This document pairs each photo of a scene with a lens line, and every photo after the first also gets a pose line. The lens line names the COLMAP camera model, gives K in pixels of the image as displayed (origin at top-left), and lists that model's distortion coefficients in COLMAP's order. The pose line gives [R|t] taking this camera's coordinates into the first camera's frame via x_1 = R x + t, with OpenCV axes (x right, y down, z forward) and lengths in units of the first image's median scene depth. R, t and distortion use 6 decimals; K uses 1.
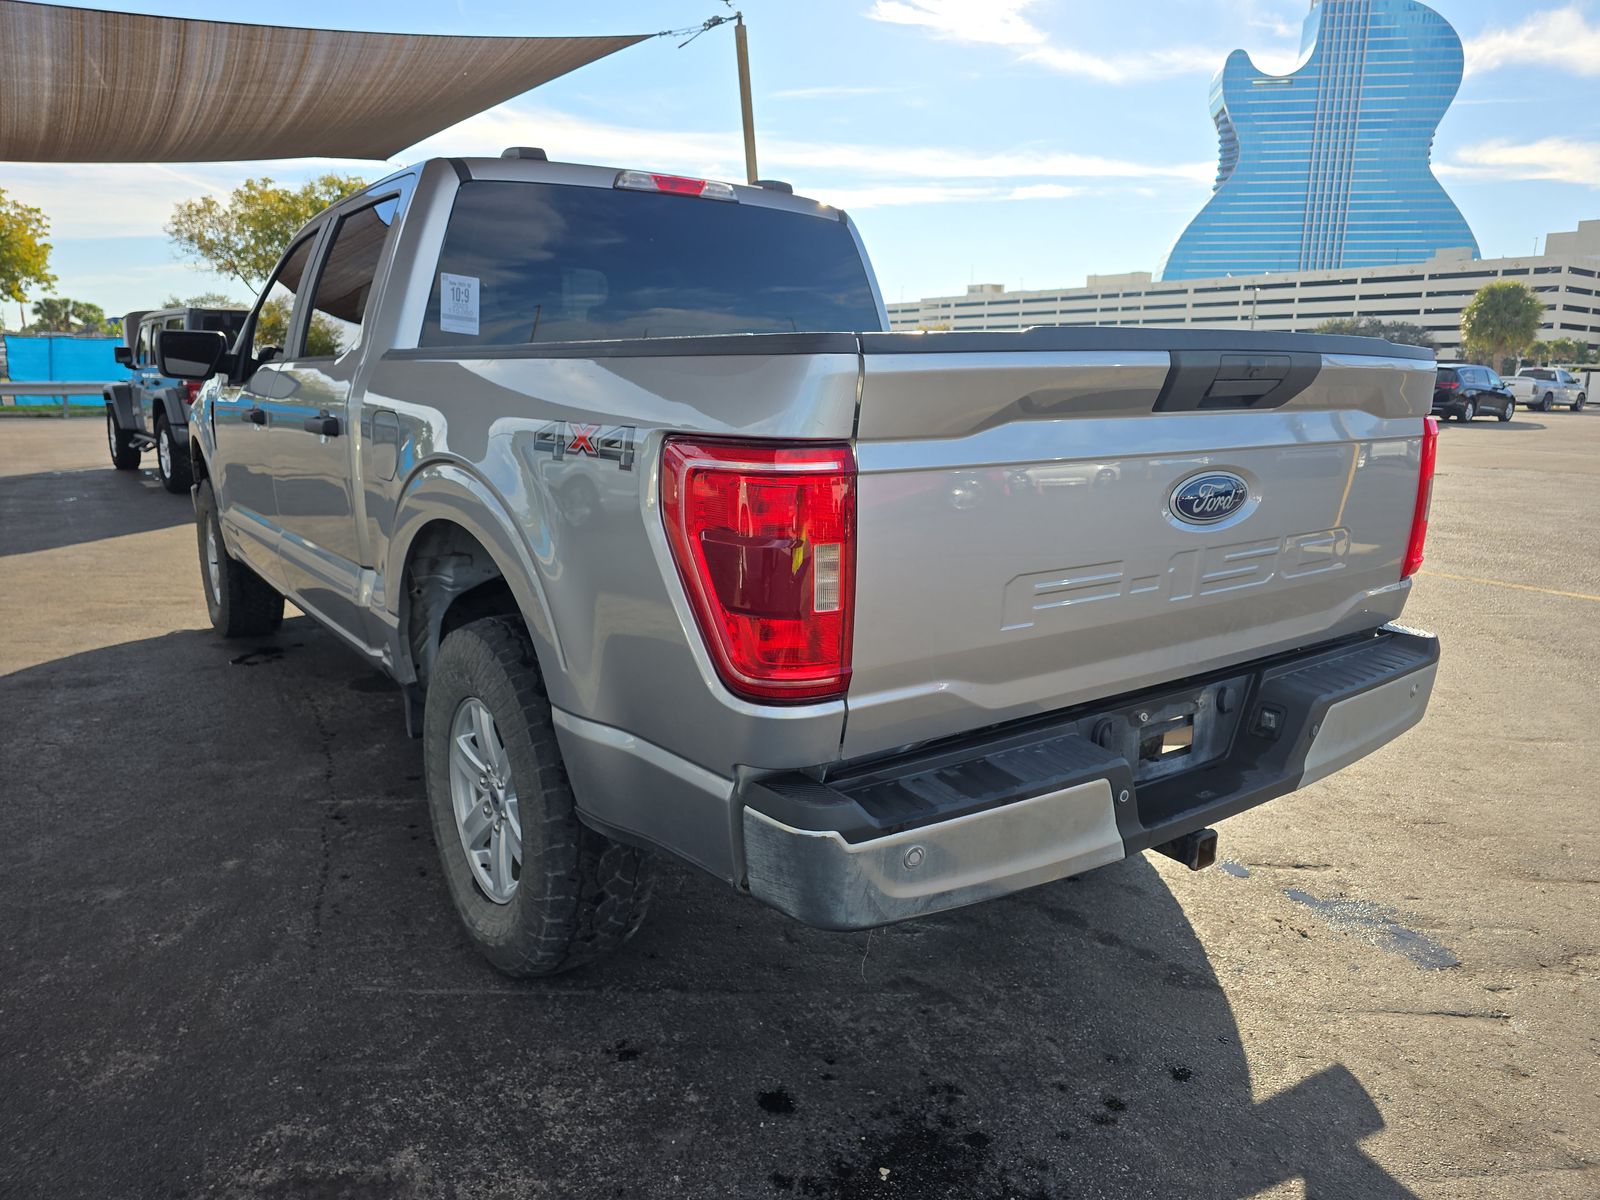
lens RADIAL K [[1082.4, 0, 799.0], [0, 1082.4, 604.8], [0, 0, 1]] dist [0.047213, -0.040554]
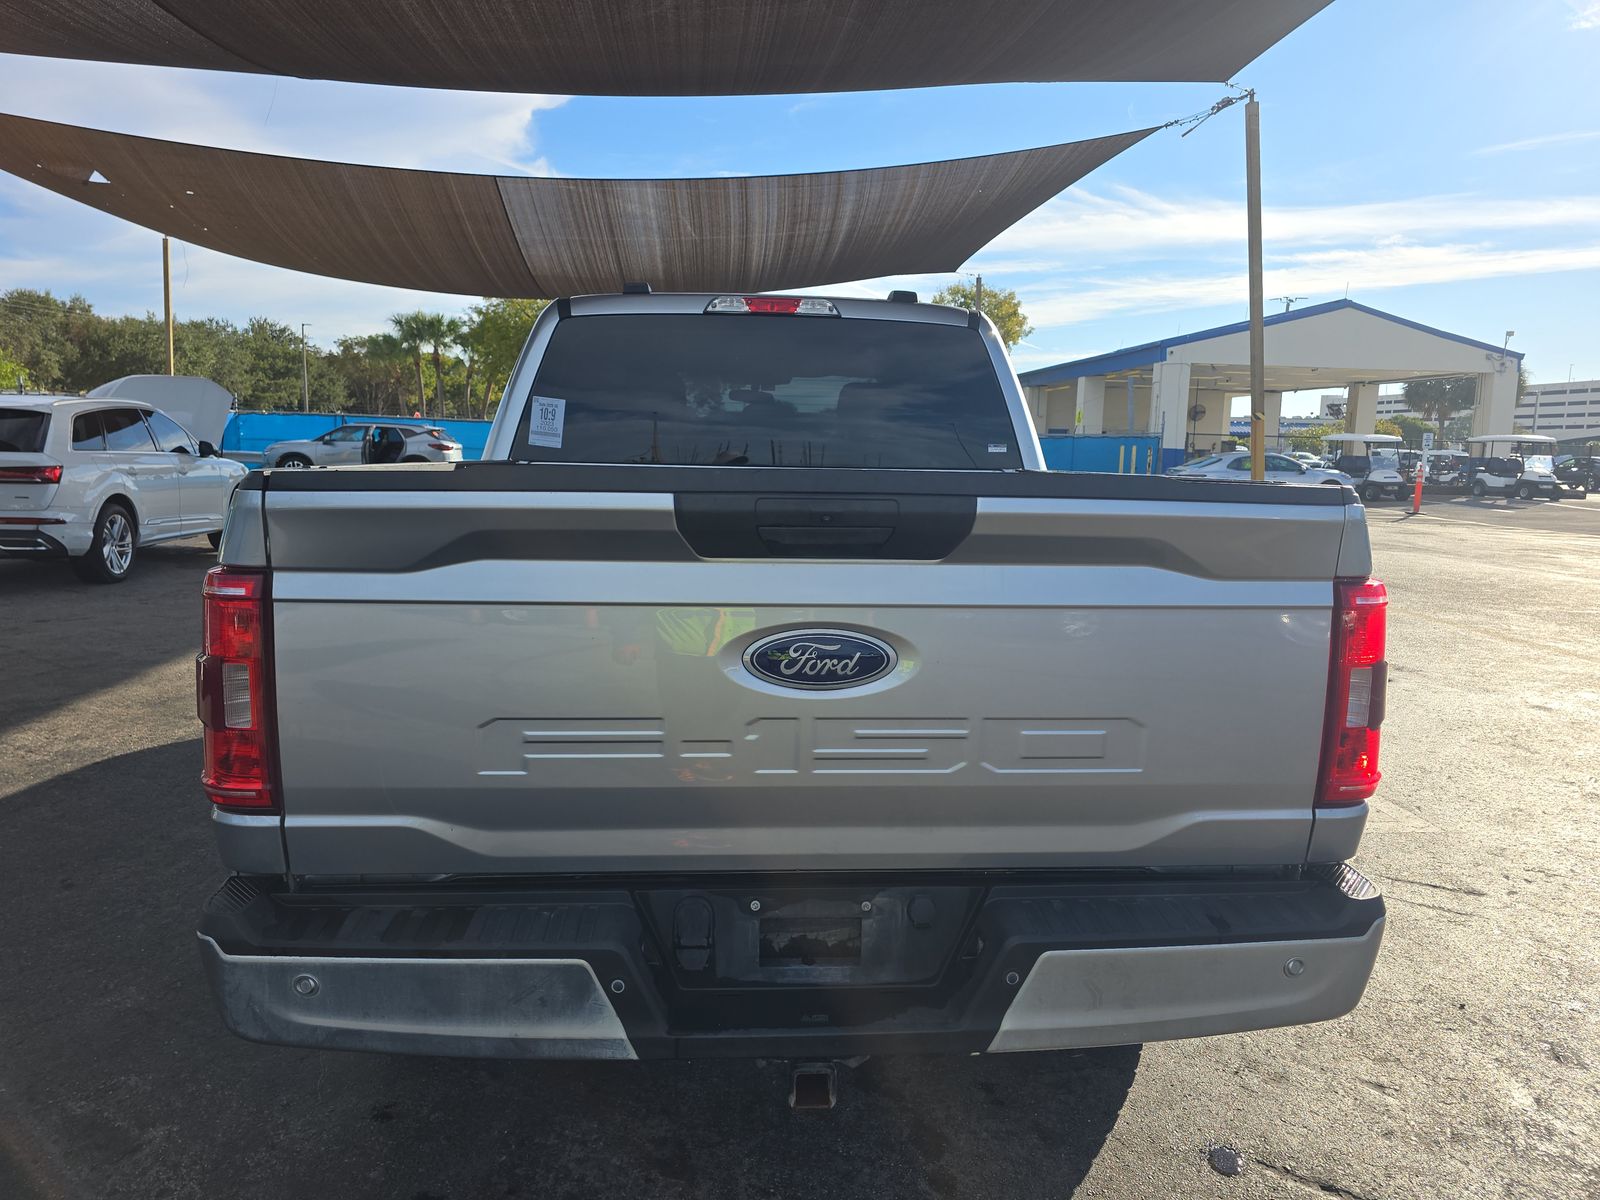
lens RADIAL K [[1082.4, 0, 804.2], [0, 1082.4, 596.9], [0, 0, 1]] dist [0.047213, -0.040554]
pose [[0.846098, 0.077681, -0.527336, 0.490399], [-0.121614, 0.991363, -0.049091, -0.063206], [0.518968, 0.105667, 0.848237, 0.168736]]
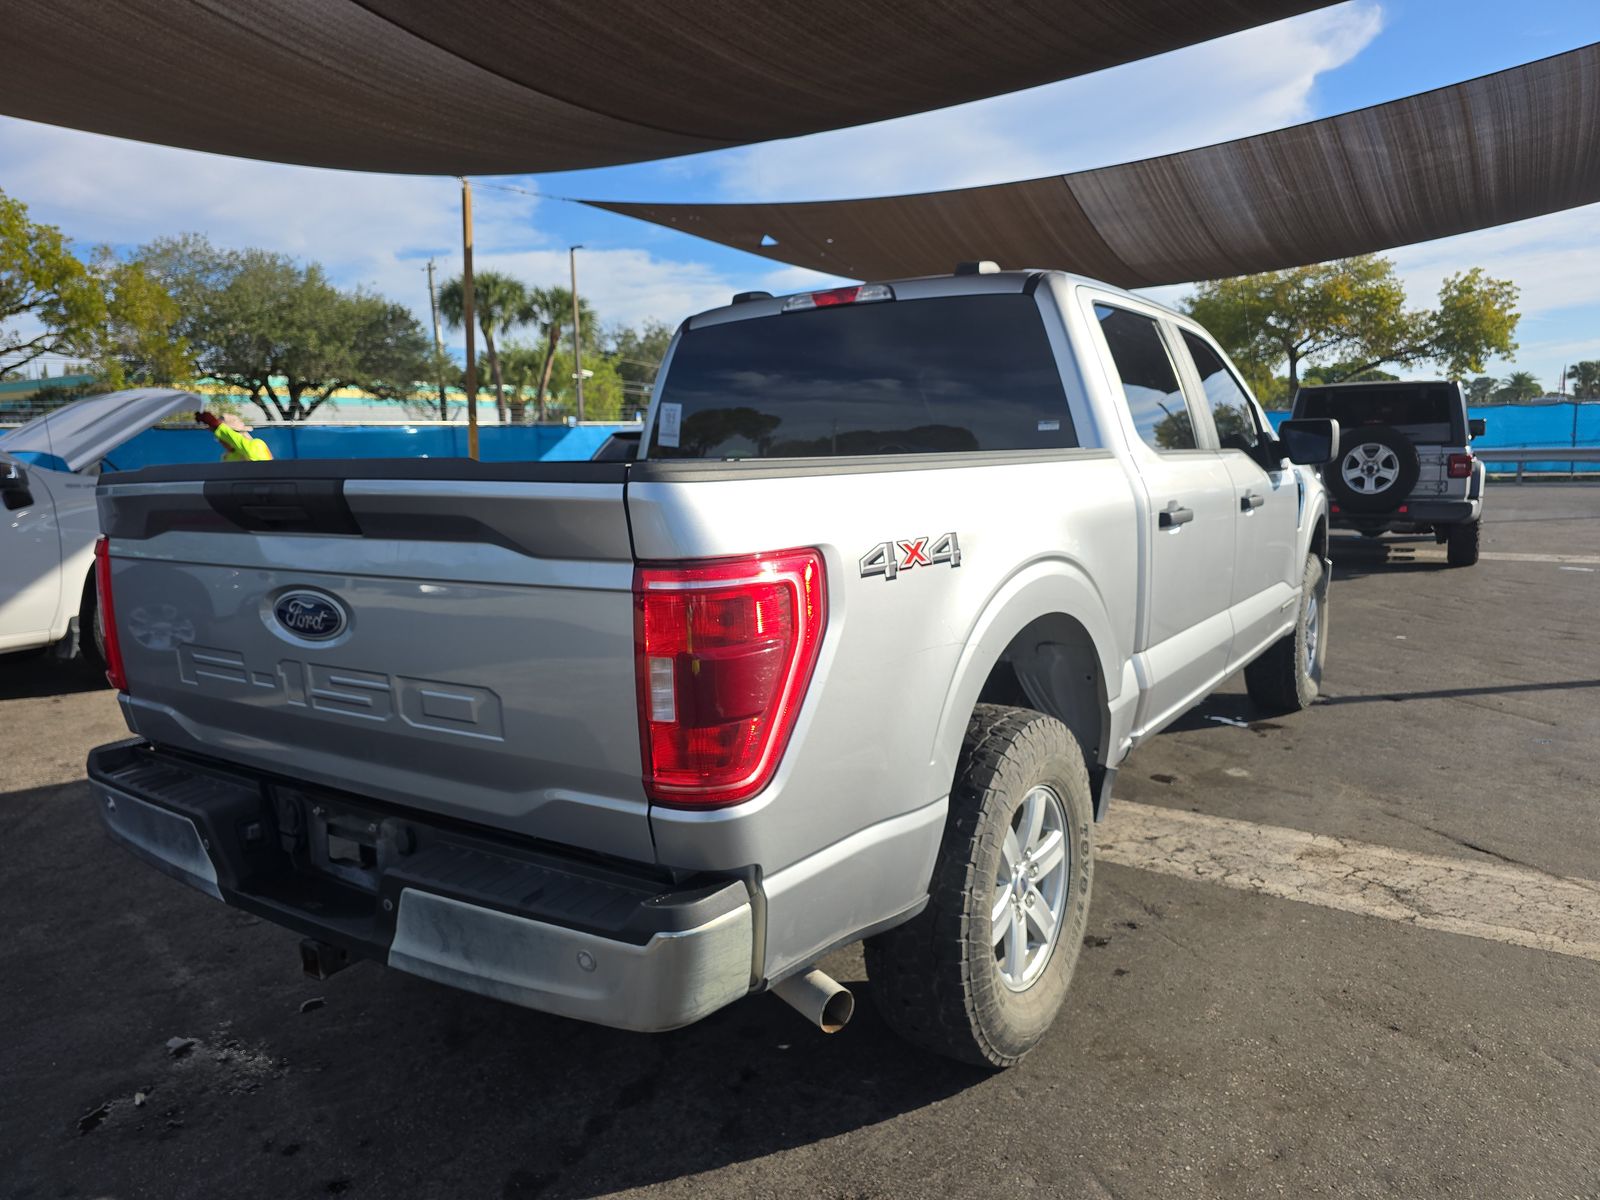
lens RADIAL K [[1082.4, 0, 783.9], [0, 1082.4, 597.6], [0, 0, 1]] dist [0.047213, -0.040554]
pose [[0.331073, 0.109657, -0.937212, 0.909083], [-0.167705, 0.984250, 0.055918, -0.150351], [0.928583, 0.138662, 0.344249, 0.639057]]
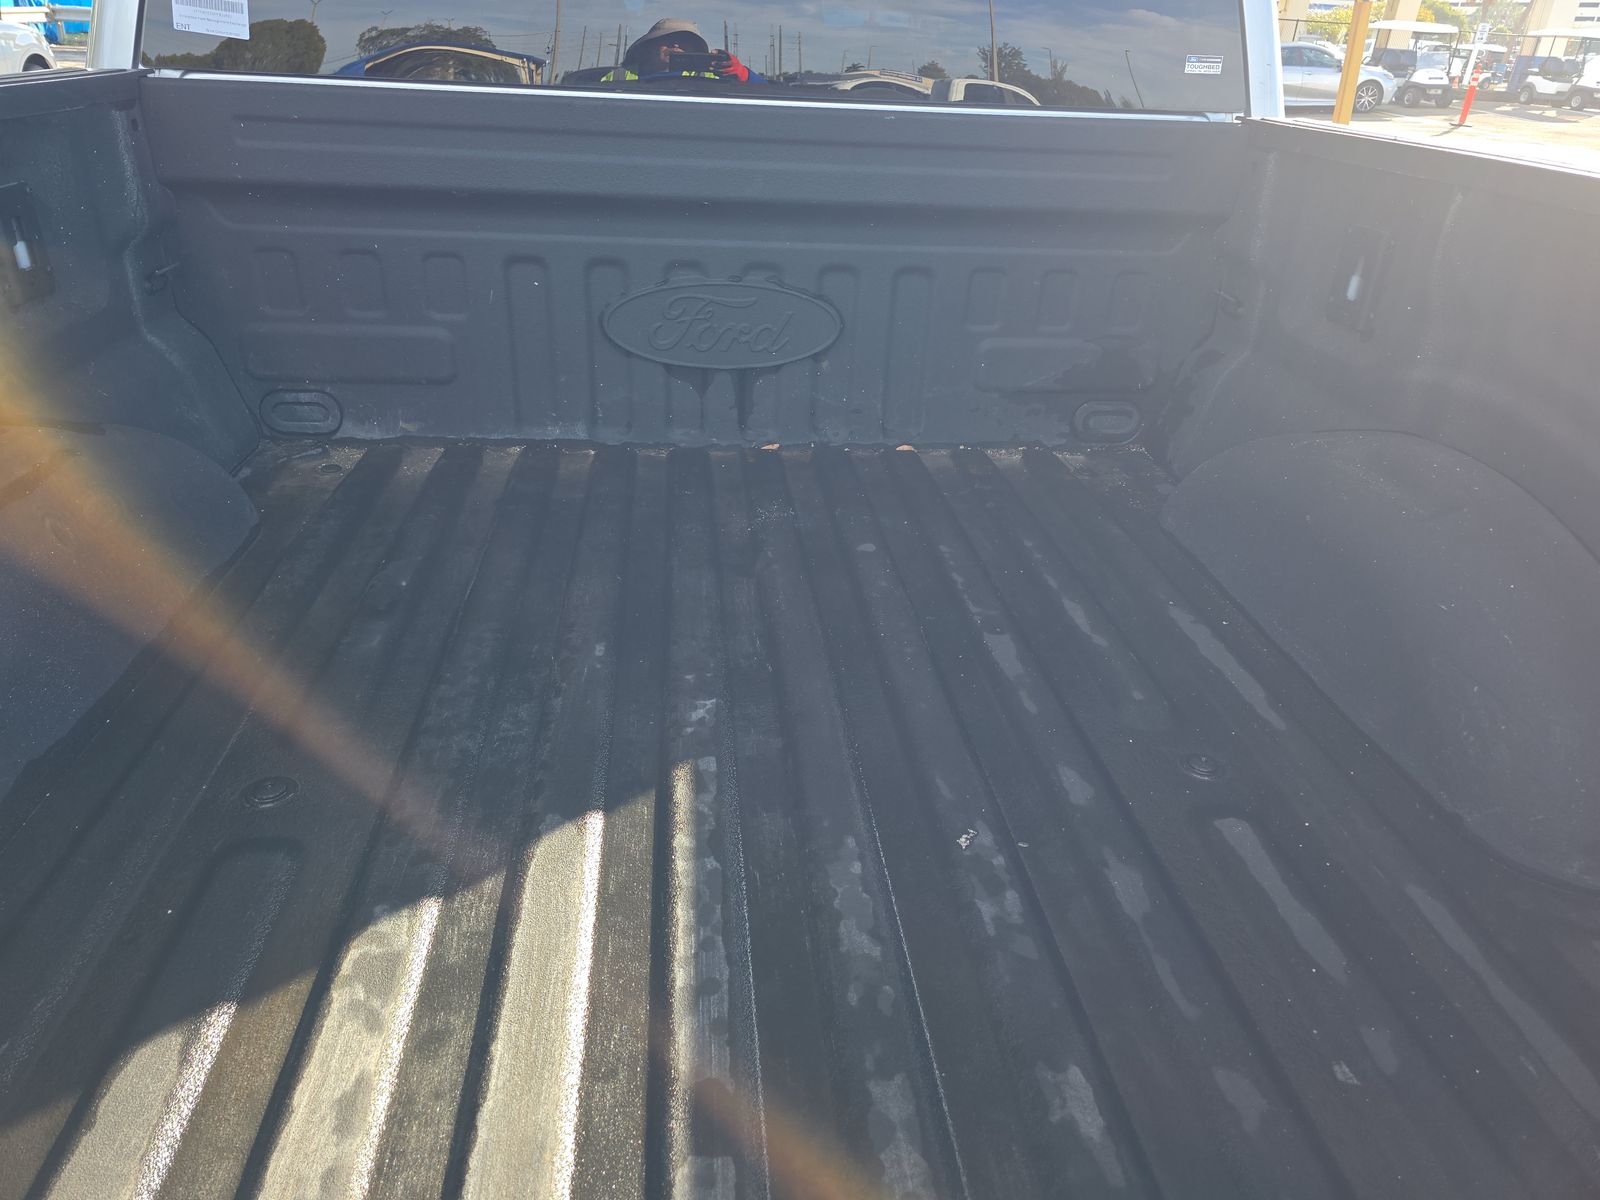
lens RADIAL K [[1082.4, 0, 802.6], [0, 1082.4, 600.2], [0, 0, 1]] dist [0.047213, -0.040554]
pose [[0.861418, 0.261038, -0.435681, 0.202009], [-0.140457, 0.946797, 0.289565, -0.170041], [0.488089, -0.188242, 0.852253, 0.588093]]
